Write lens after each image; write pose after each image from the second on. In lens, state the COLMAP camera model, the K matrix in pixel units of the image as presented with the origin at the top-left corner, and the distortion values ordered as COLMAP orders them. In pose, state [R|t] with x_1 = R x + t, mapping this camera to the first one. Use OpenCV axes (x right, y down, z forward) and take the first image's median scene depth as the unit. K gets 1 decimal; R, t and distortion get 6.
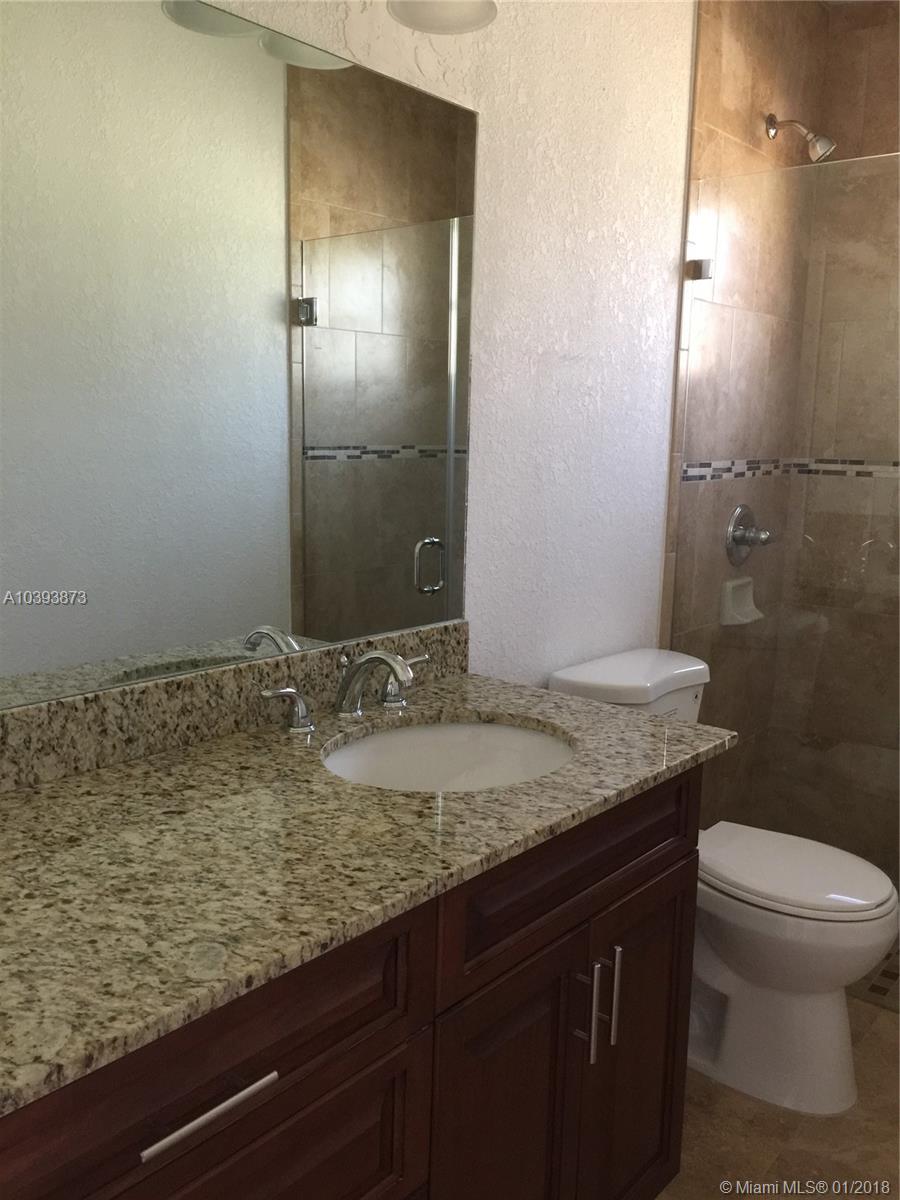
lens RADIAL K [[1025.6, 0, 451.6], [0, 1025.6, 598.8], [0, 0, 1]] dist [0.079185, -0.108818]
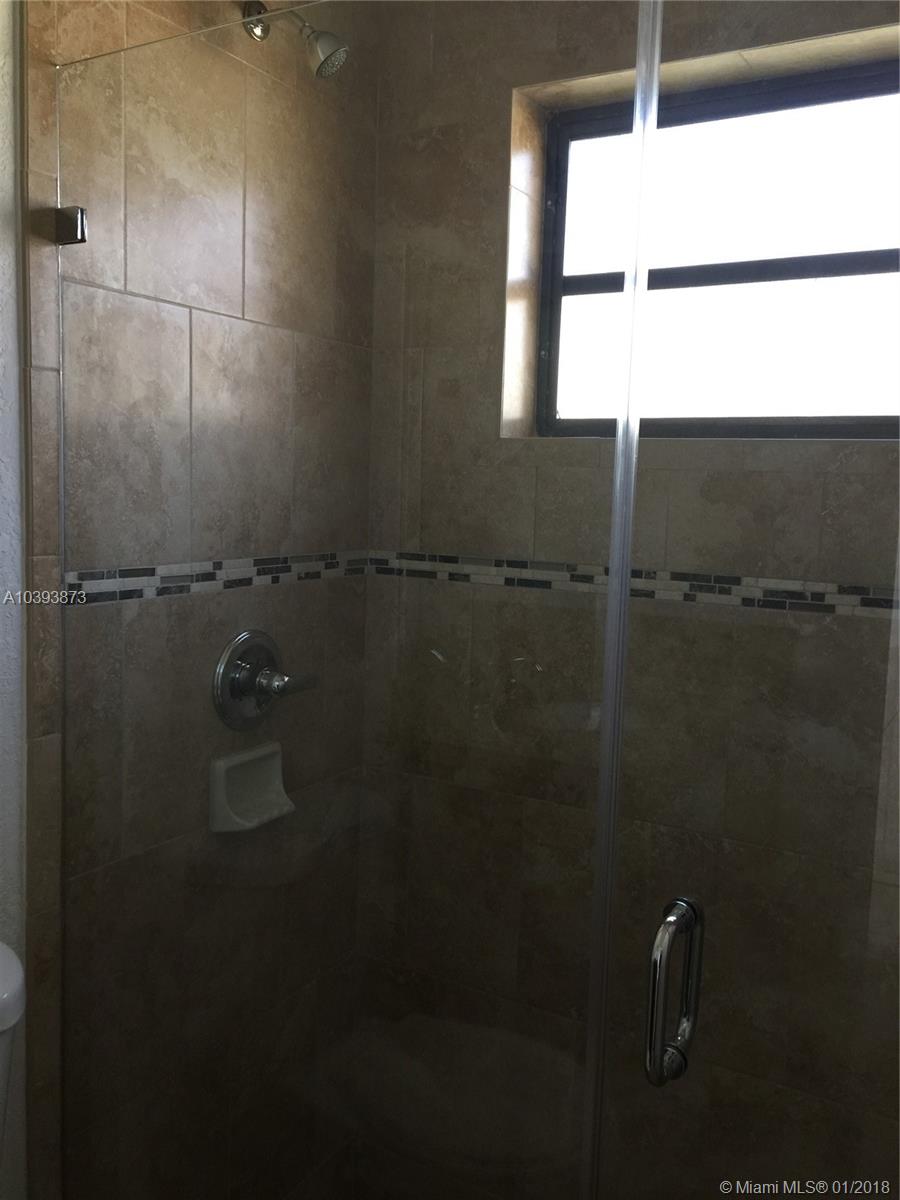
lens RADIAL K [[1025.6, 0, 451.6], [0, 1025.6, 598.8], [0, 0, 1]] dist [0.079185, -0.108818]
pose [[0.988722, -0.007313, 0.149584, 0.303199], [0.015223, 0.998541, -0.051800, -0.074918], [-0.148987, 0.053493, 0.987391, 0.368170]]
